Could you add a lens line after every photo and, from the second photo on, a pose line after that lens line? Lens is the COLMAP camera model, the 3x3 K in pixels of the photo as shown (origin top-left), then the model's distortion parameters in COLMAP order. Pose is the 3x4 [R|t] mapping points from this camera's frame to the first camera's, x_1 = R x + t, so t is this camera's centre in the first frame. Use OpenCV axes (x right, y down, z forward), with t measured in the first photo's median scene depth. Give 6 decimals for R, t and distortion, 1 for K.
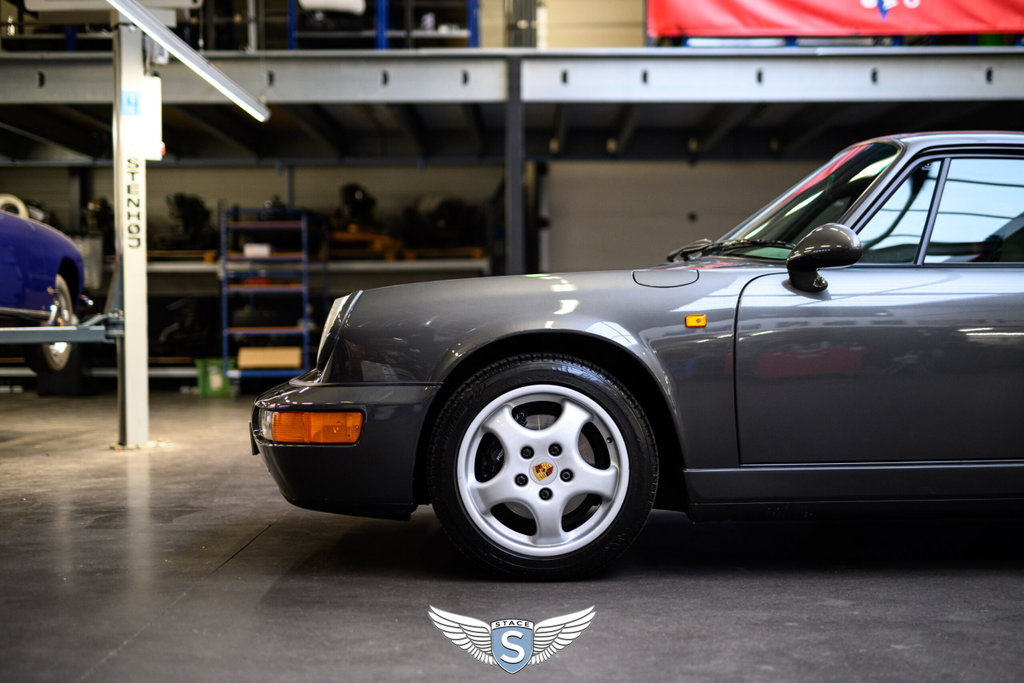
lens RADIAL K [[1505.4, 0, 512.0], [0, 1505.4, 341.5], [0, 0, 1]] dist [0.026996, 0.001333]
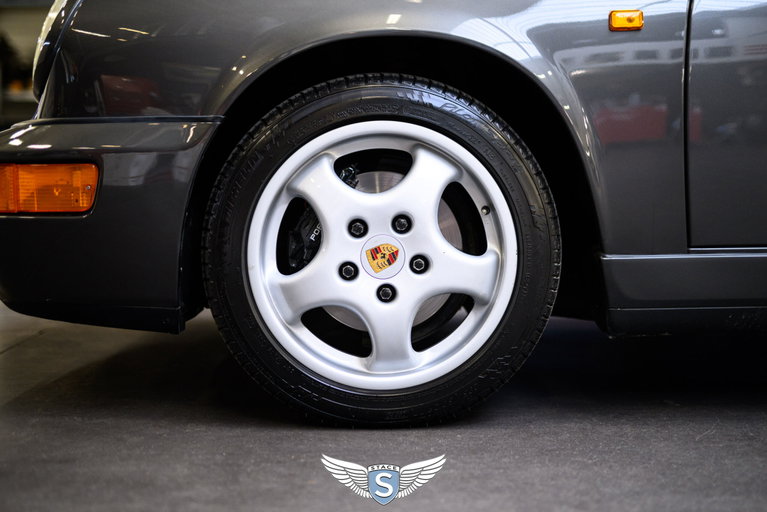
lens RADIAL K [[1077.7, 0, 383.5], [0, 1077.7, 256.0], [0, 0, 1]] dist [0.012785, 0.075386]
pose [[0.999879, 0.003191, 0.015208, 0.014005], [-0.004192, 0.997792, 0.066280, 0.054841], [-0.014963, -0.066335, 0.997685, 0.541506]]
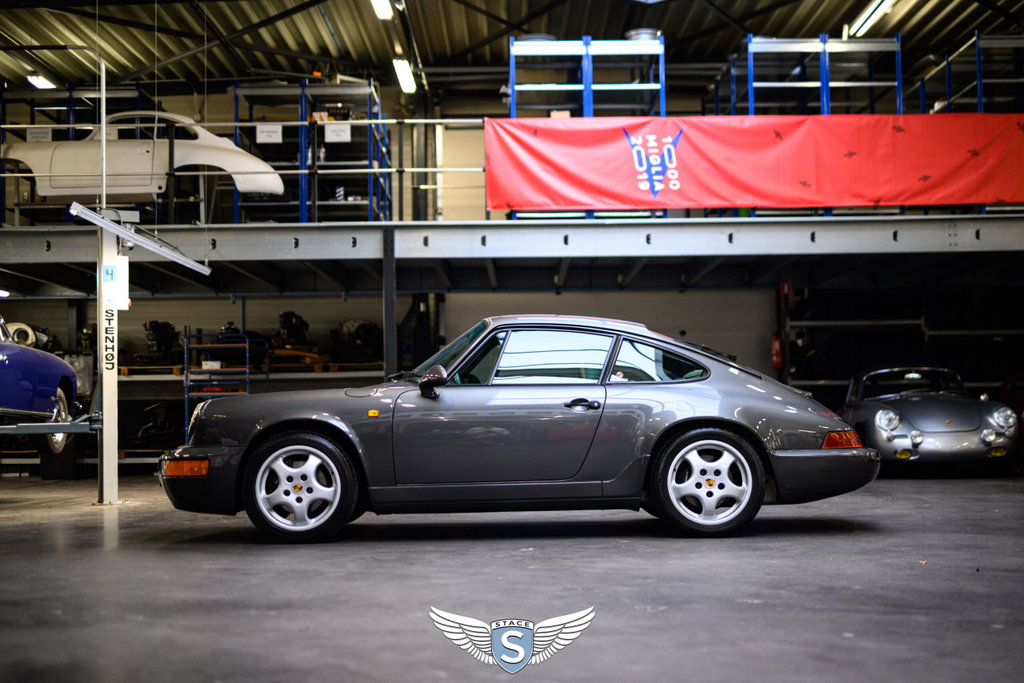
lens RADIAL K [[1438.8, 0, 512.0], [0, 1438.8, 341.5], [0, 0, 1]] dist [0.012785, 0.075386]
pose [[0.999883, -0.007944, 0.013092, 0.282222], [0.008812, 0.997671, -0.067639, 0.022447], [-0.012524, 0.067746, 0.997624, -0.939436]]
